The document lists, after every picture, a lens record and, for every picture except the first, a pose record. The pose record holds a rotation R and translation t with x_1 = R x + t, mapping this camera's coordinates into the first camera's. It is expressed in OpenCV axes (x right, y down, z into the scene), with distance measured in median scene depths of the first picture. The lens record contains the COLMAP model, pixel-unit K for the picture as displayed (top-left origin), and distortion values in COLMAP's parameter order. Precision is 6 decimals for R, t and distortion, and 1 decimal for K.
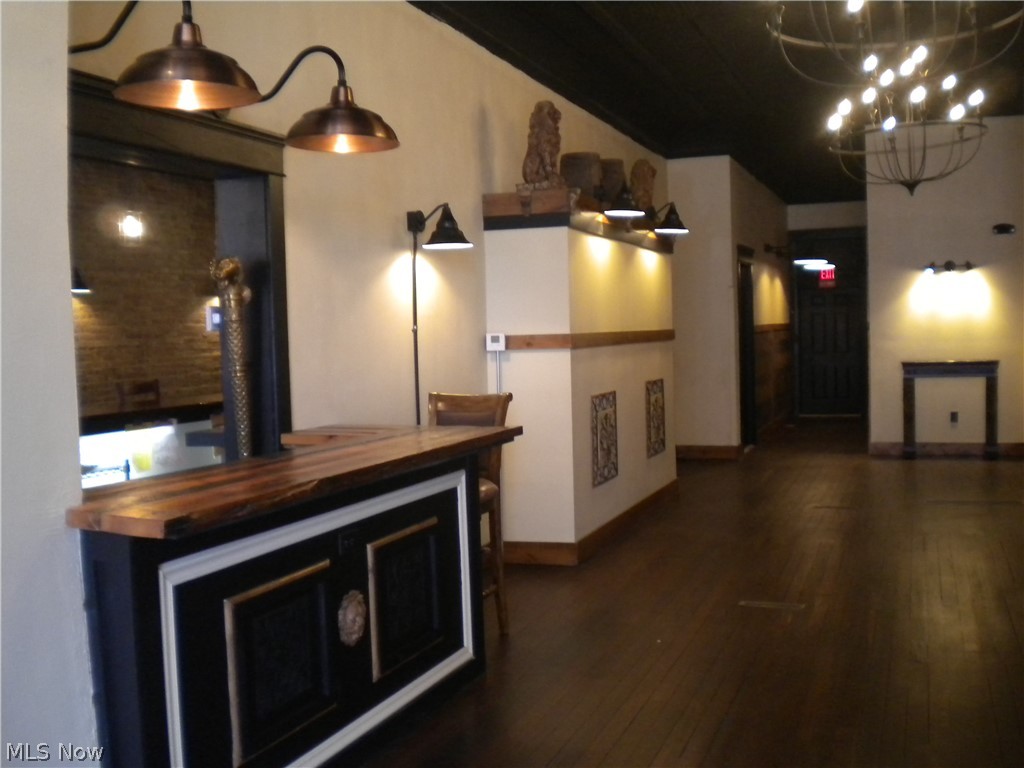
lens RADIAL K [[1086.4, 0, 511.7], [0, 1086.4, 384.2], [0, 0, 1]] dist [-0.107434, 0.000000]
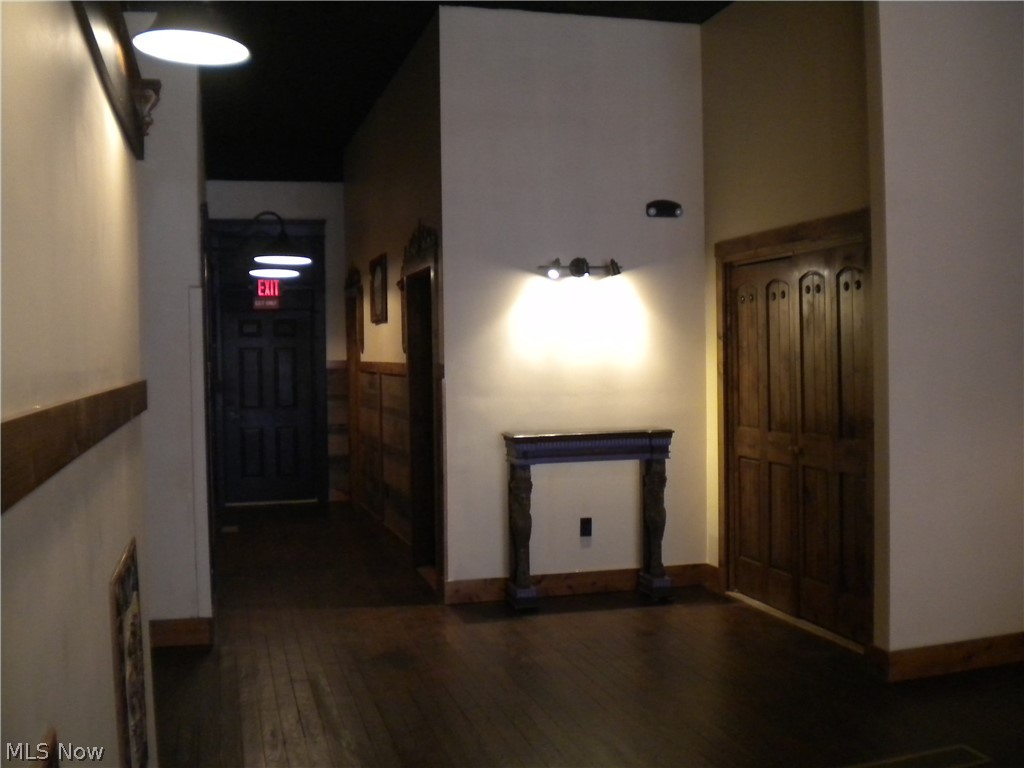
lens RADIAL K [[1086.4, 0, 519.7], [0, 1086.4, 383.7], [0, 0, 1]] dist [-0.107434, 0.000000]
pose [[0.801587, 0.000461, 0.597878, 0.033213], [0.021494, 0.999331, -0.029588, -0.030726], [-0.597491, 0.036568, 0.801041, 0.543881]]
